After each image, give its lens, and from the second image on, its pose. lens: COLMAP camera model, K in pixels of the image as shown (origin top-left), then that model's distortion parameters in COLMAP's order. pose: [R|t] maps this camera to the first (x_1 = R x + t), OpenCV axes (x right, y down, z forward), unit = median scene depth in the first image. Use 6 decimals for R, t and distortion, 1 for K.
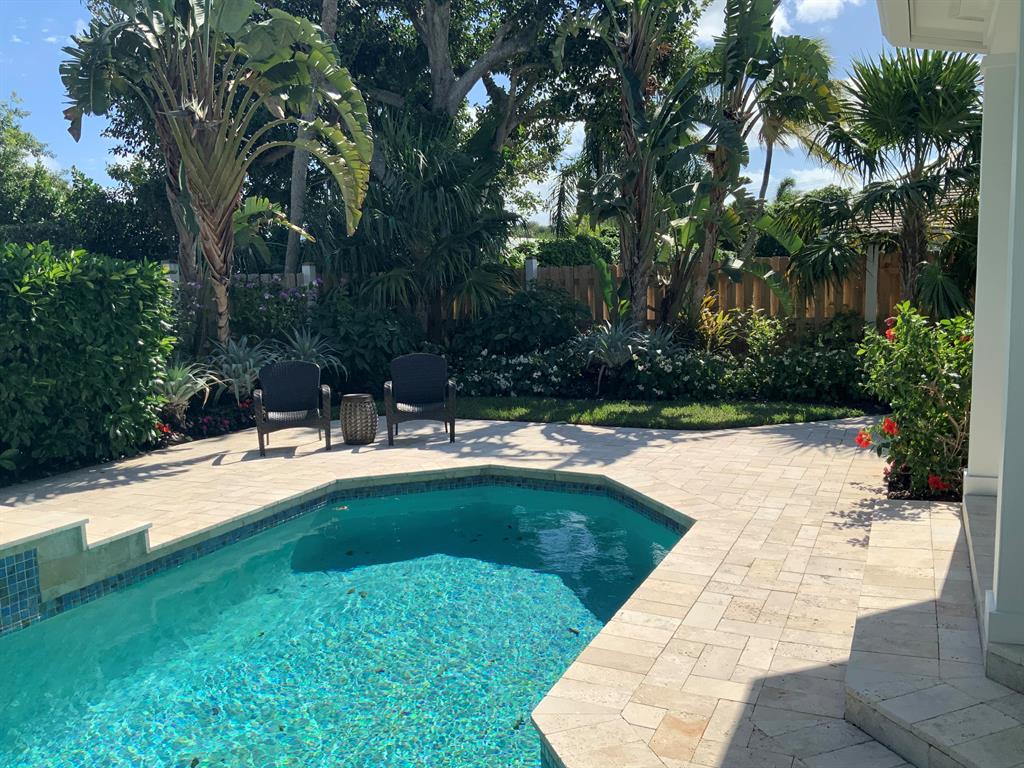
lens RADIAL K [[852.7, 0, 506.5], [0, 852.7, 382.8], [0, 0, 1]] dist [0.089322, -0.148680]
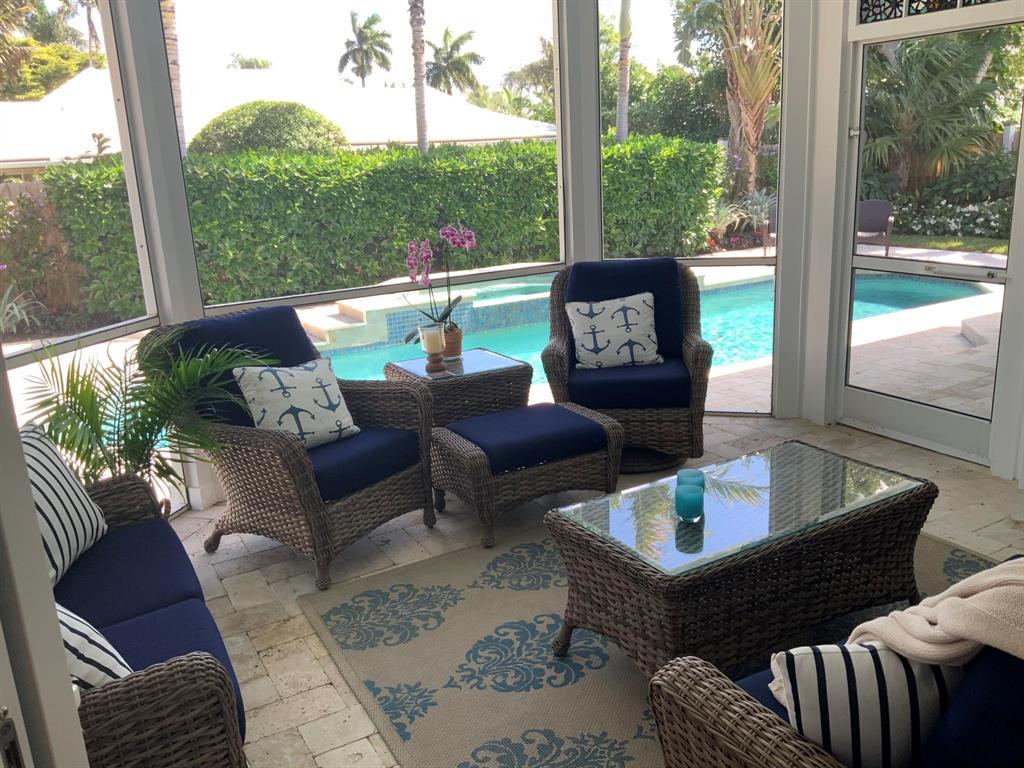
lens RADIAL K [[852.7, 0, 517.3], [0, 852.7, 379.6], [0, 0, 1]] dist [0.089322, -0.148680]
pose [[0.833070, 0.134526, -0.536561, 0.216099], [-0.045588, 0.983375, 0.175770, 0.035203], [0.551286, -0.121968, 0.825353, -0.605218]]
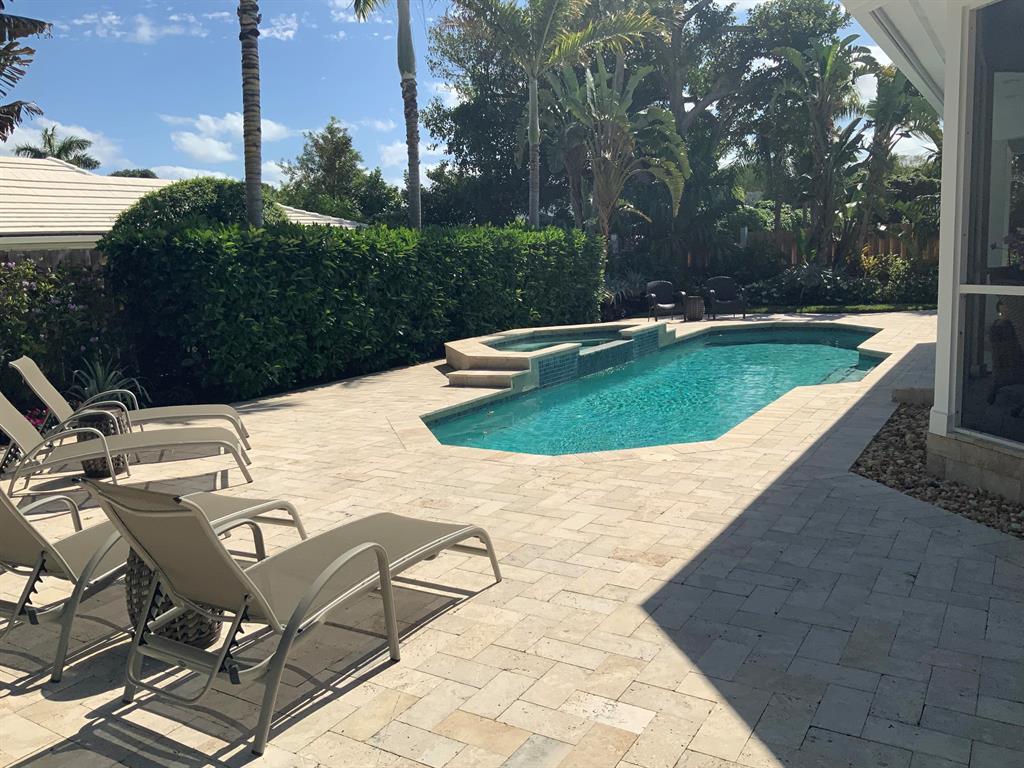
lens RADIAL K [[852.7, 0, 514.9], [0, 852.7, 375.5], [0, 0, 1]] dist [0.089322, -0.148680]
pose [[0.995418, -0.001305, -0.095611, -0.353837], [0.003993, 0.999602, 0.027925, 0.124971], [0.095536, -0.028179, 0.995027, -0.946056]]
